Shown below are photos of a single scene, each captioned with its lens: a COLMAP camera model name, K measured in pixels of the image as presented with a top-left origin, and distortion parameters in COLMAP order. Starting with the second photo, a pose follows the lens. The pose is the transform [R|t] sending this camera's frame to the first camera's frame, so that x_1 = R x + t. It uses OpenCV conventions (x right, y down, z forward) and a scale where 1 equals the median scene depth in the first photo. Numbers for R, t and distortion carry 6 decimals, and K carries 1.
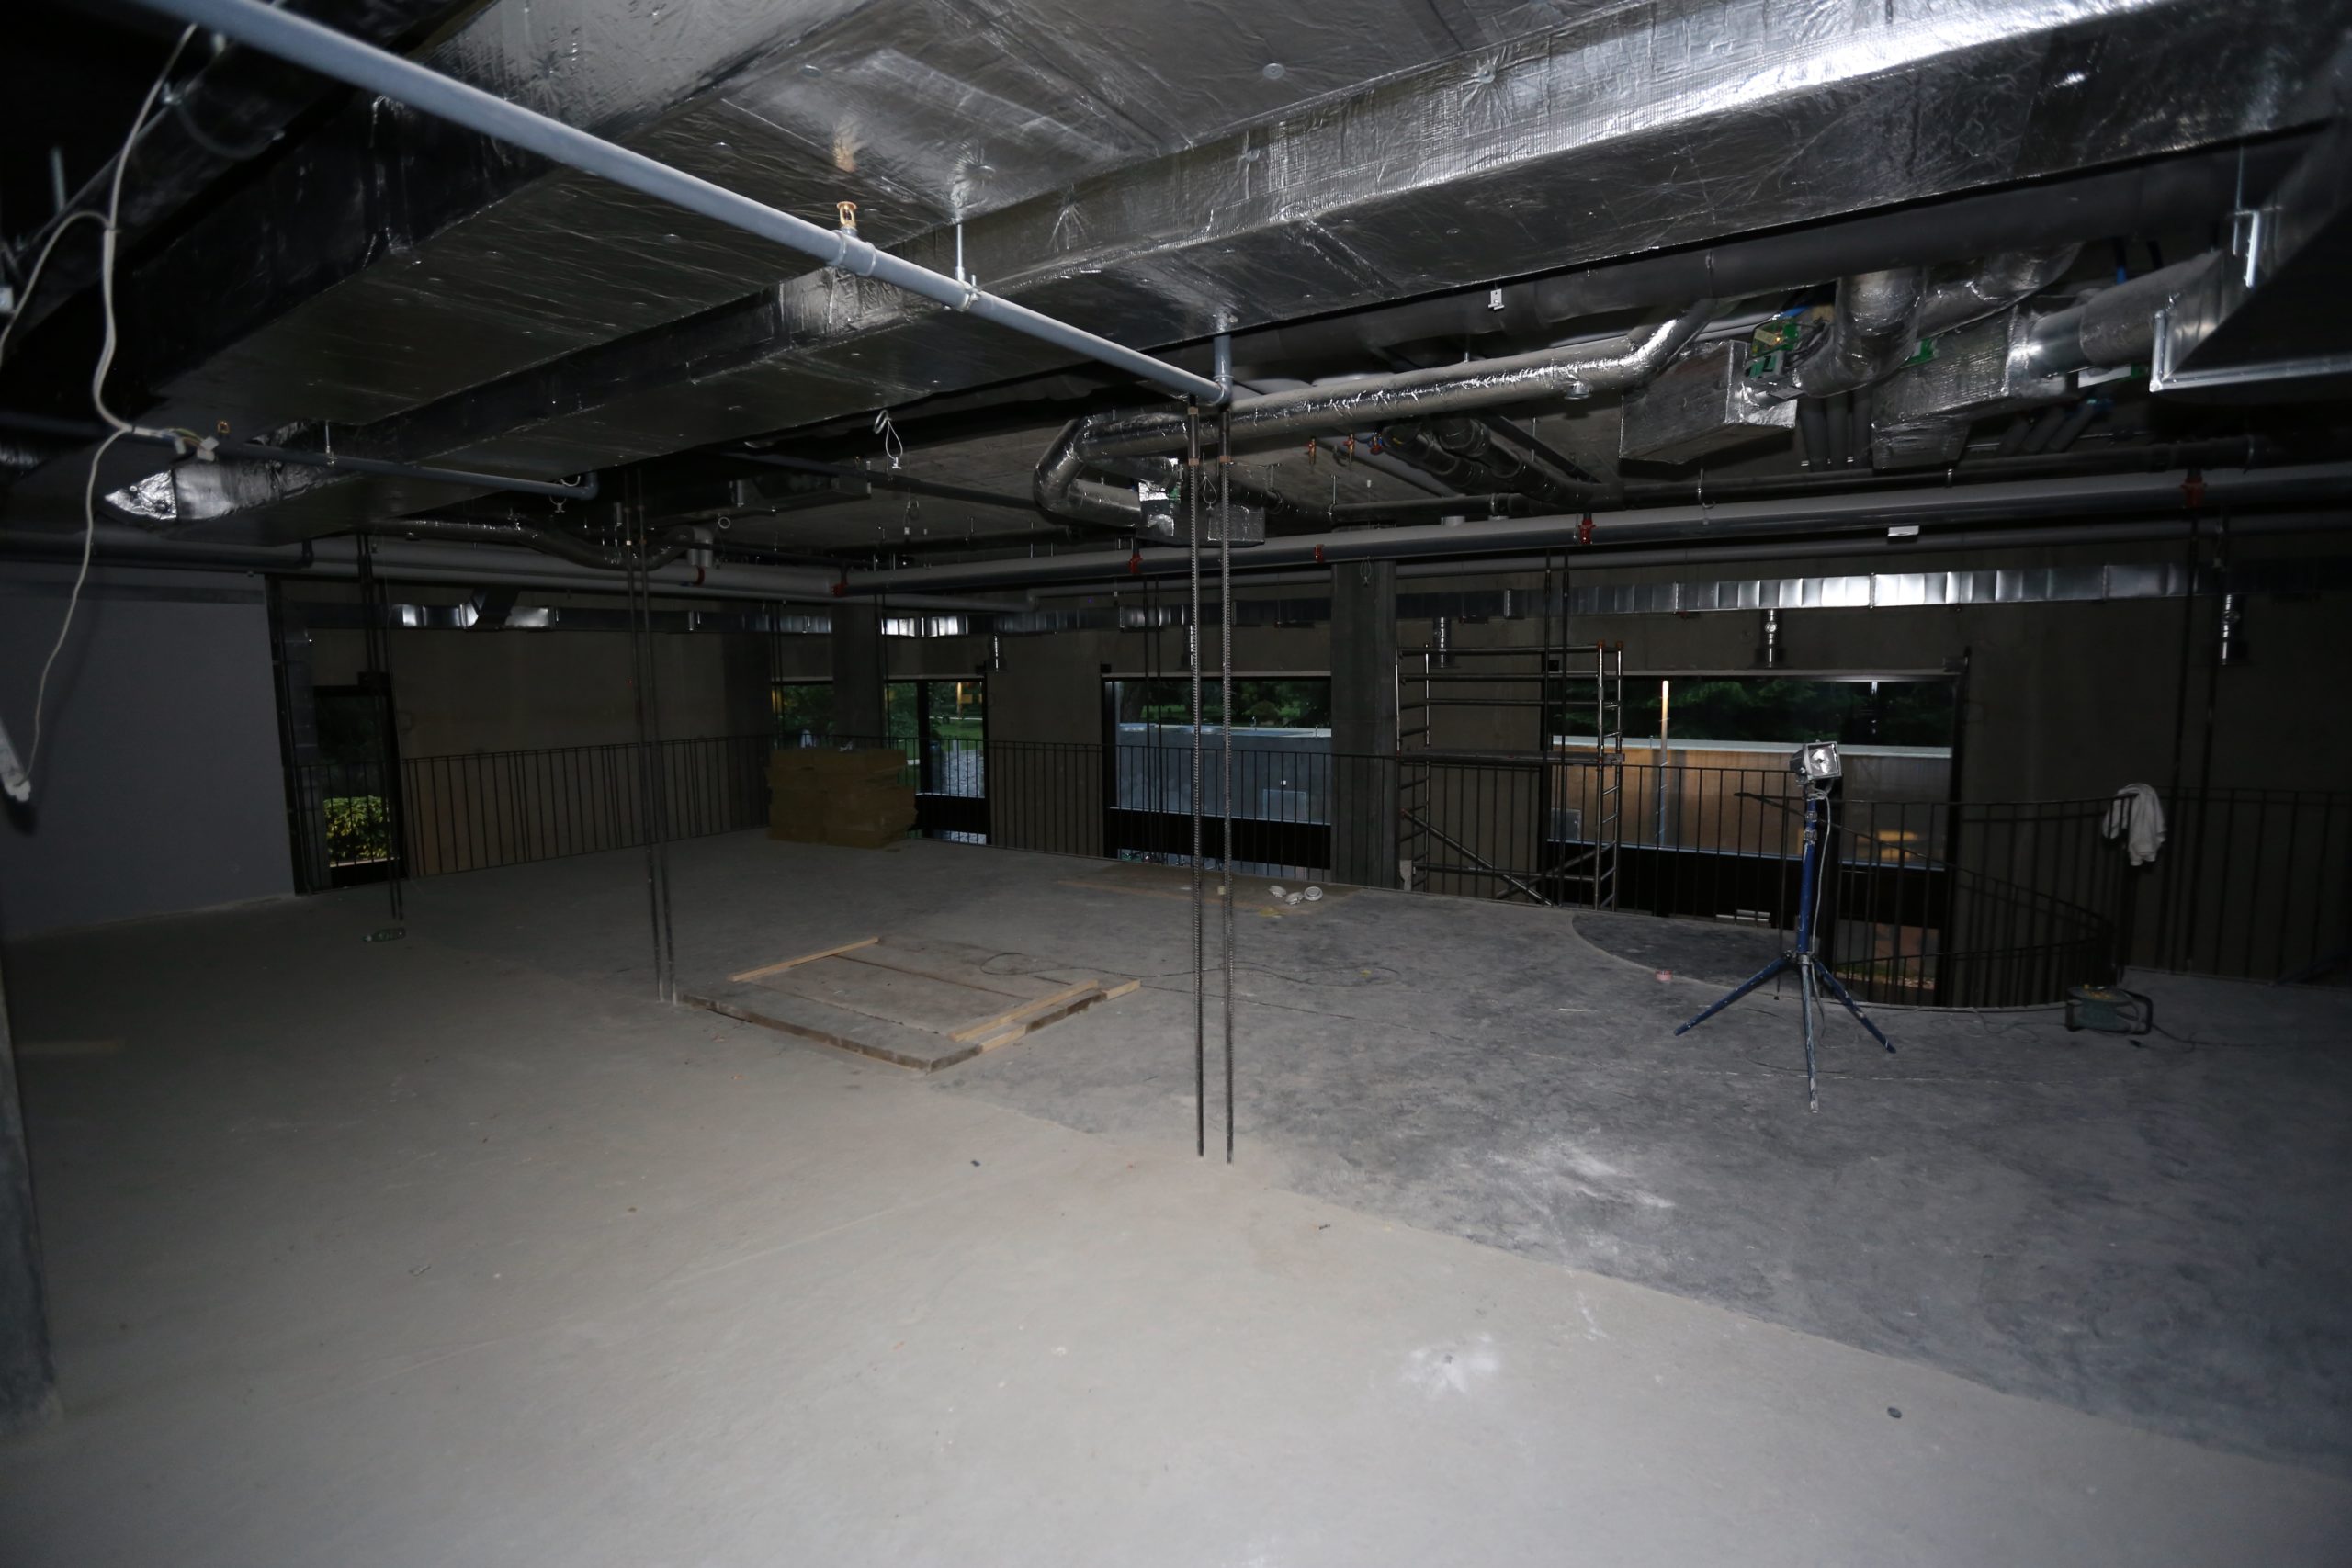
lens RADIAL K [[1067.6, 0, 1176.0], [0, 1067.6, 784.0], [0, 0, 1]] dist [-0.050546, 0.016186]
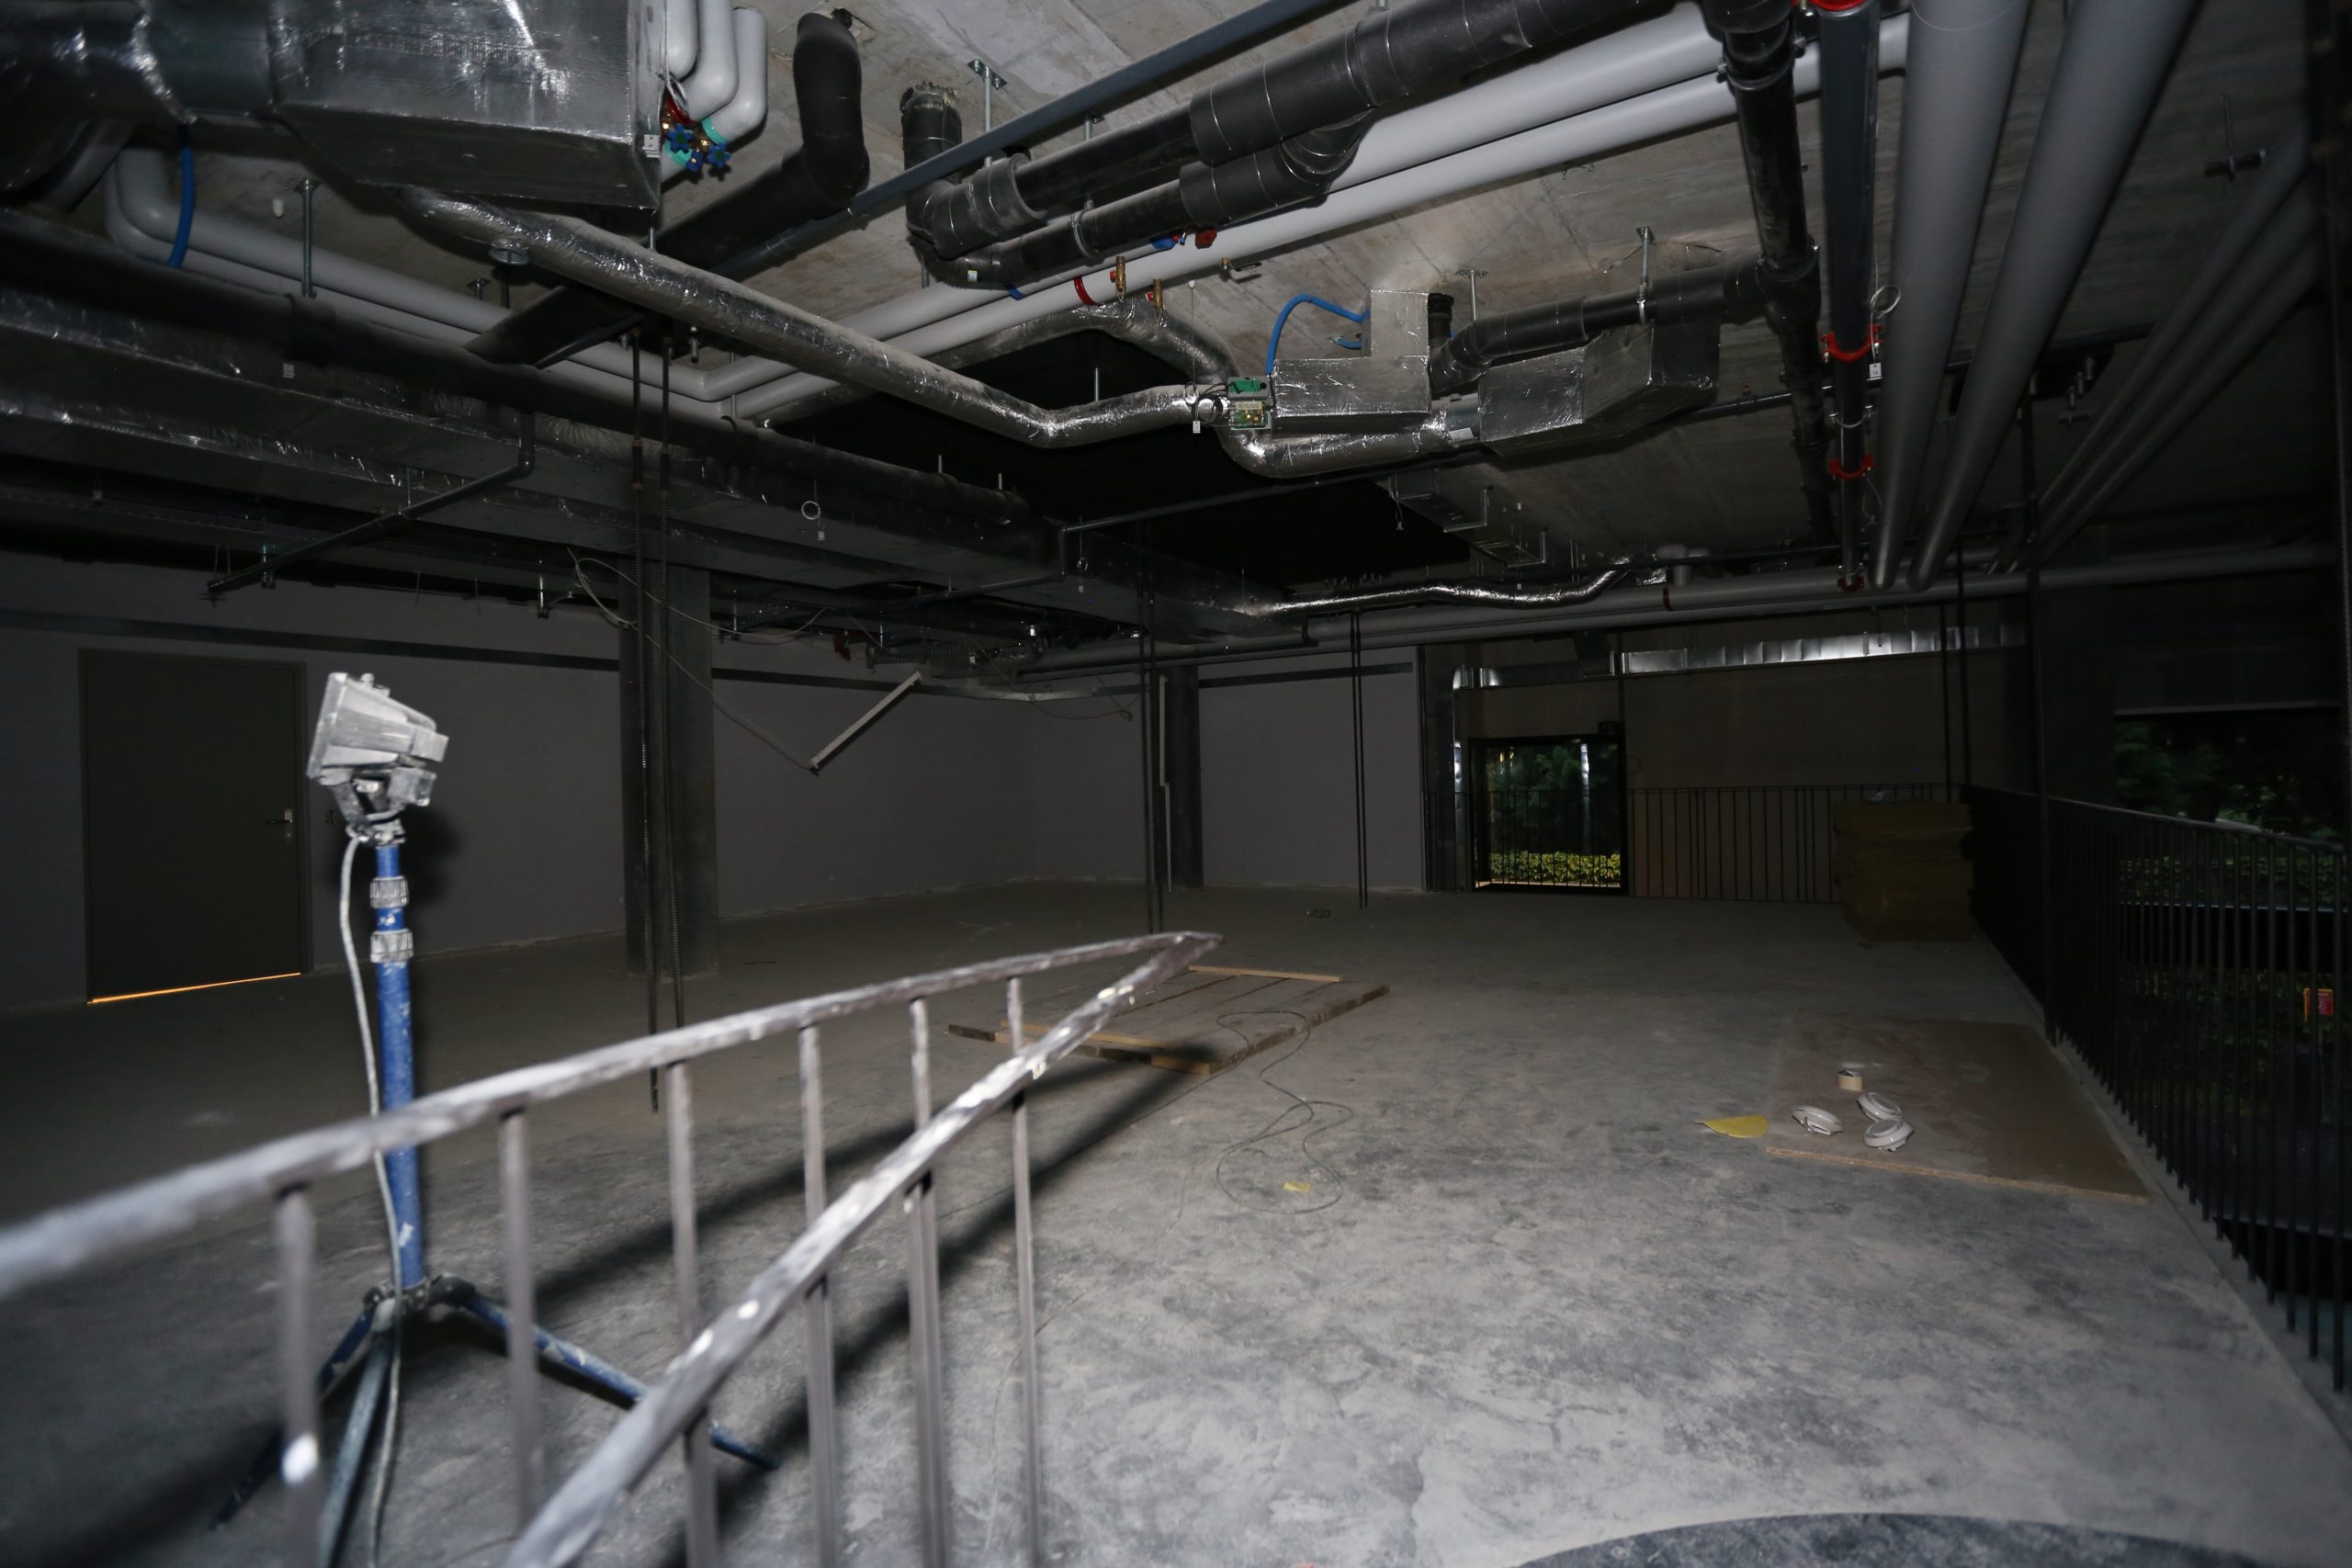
lens RADIAL K [[1067.6, 0, 1176.0], [0, 1067.6, 784.0], [0, 0, 1]] dist [-0.050546, 0.016186]
pose [[0.011545, 0.011667, -0.999865, 0.673839], [-0.083078, 0.996486, 0.010668, -0.019993], [0.996476, 0.082944, 0.012474, 0.885810]]
